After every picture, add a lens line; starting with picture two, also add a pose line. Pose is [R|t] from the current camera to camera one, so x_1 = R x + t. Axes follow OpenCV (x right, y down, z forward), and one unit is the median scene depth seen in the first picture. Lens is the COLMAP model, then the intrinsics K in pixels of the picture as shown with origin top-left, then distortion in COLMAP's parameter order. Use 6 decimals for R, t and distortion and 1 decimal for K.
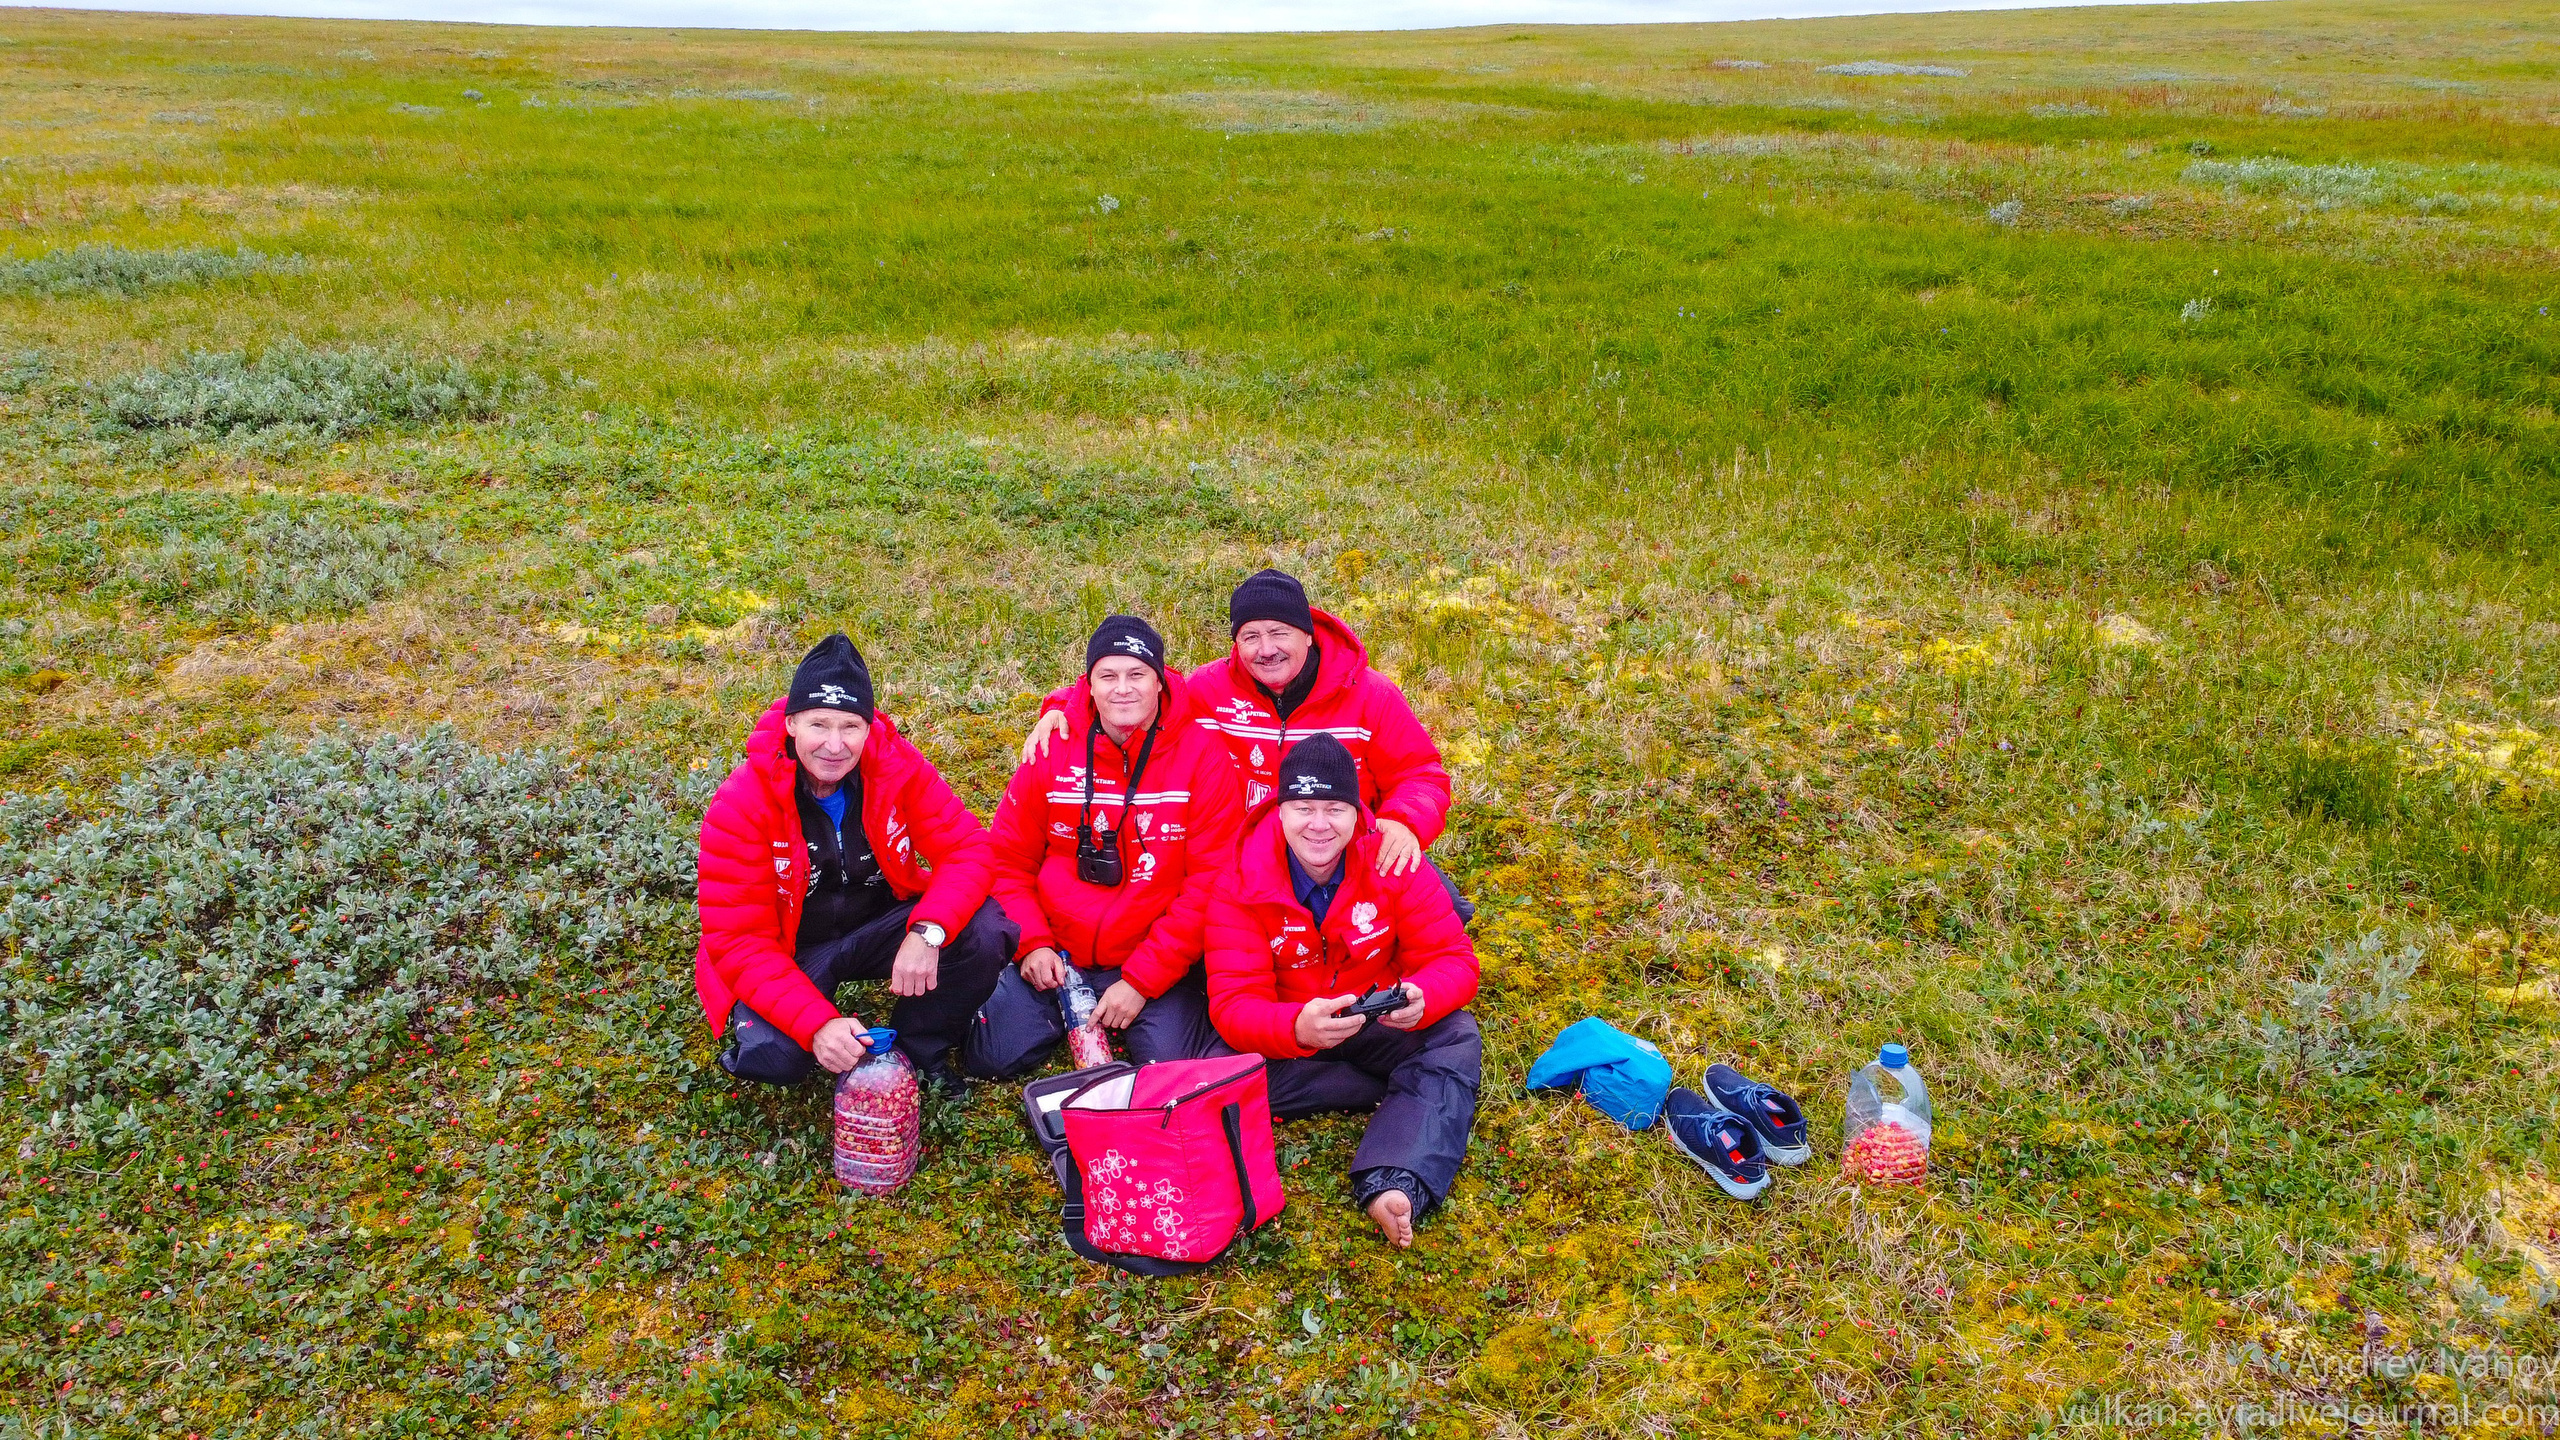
lens RADIAL K [[1933.9, 0, 1280.0], [0, 1933.9, 720.0], [0, 0, 1]] dist [-0.000030, -0.004453]
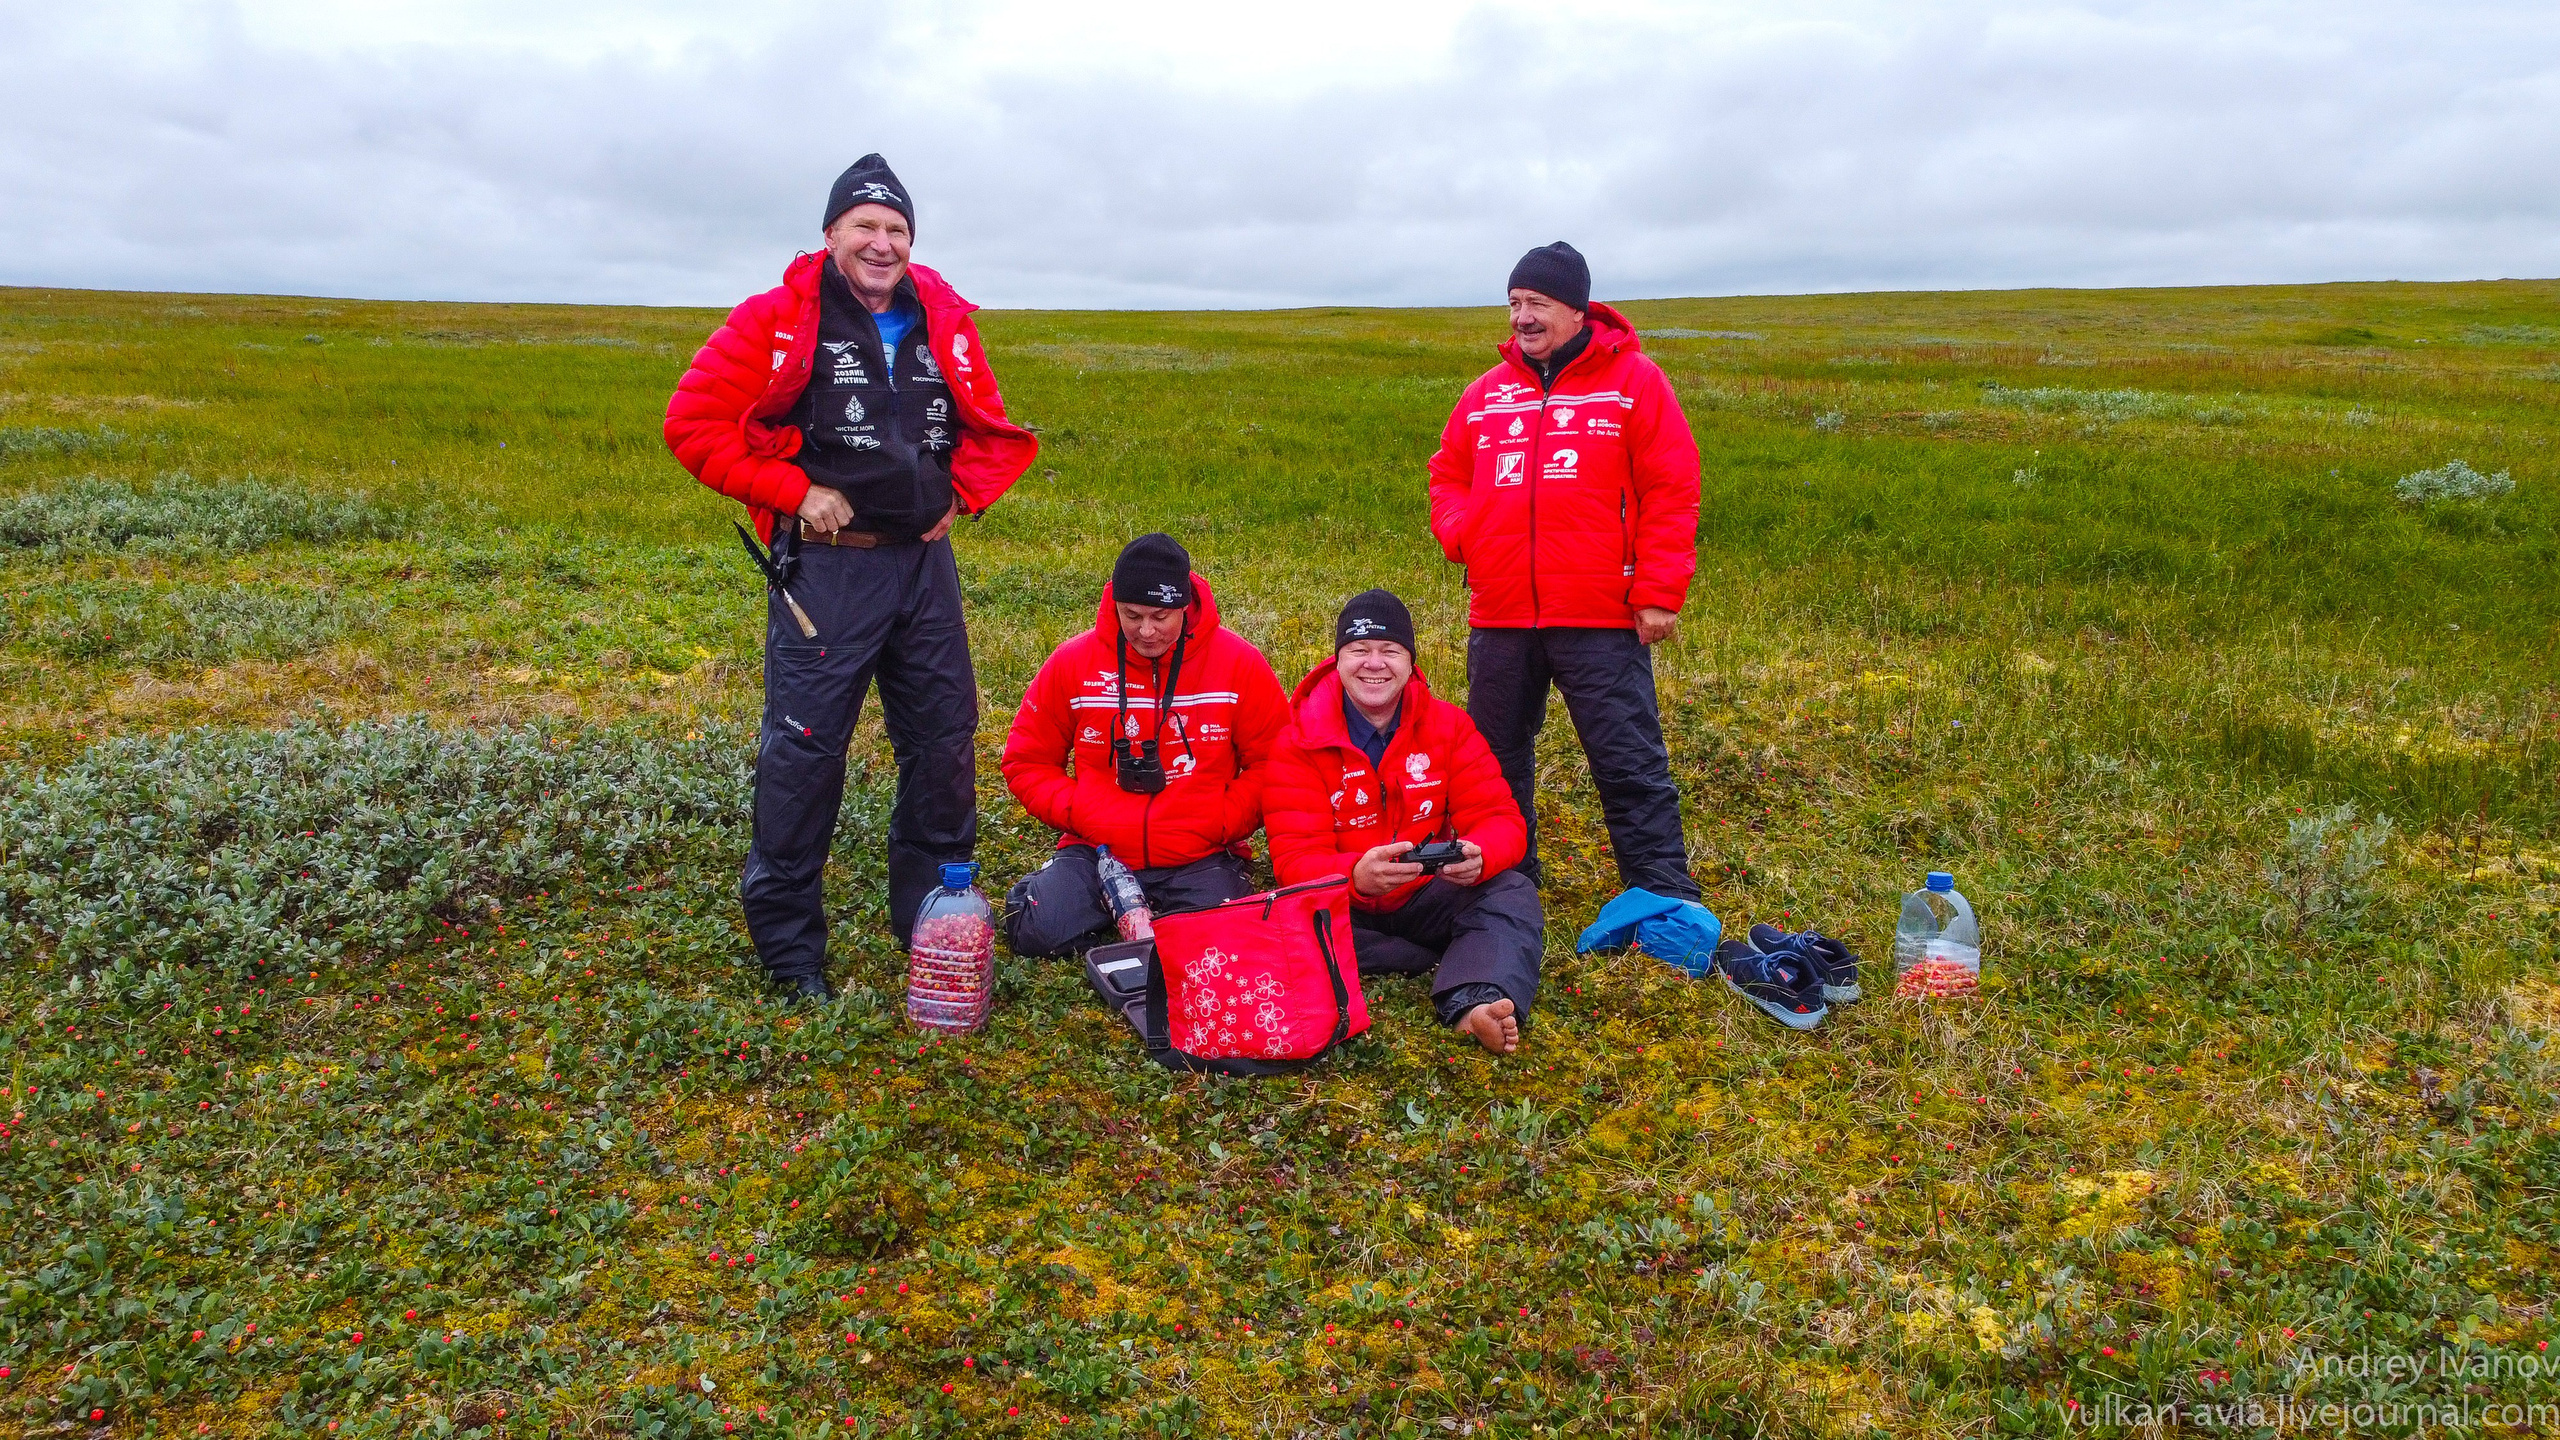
lens RADIAL K [[1933.9, 0, 1280.0], [0, 1933.9, 720.0], [0, 0, 1]] dist [-0.000030, -0.004453]
pose [[0.995994, -0.011194, 0.088715, -0.124437], [0.023349, 0.990269, -0.137191, 0.218521], [-0.086316, 0.138712, 0.986564, -0.005246]]
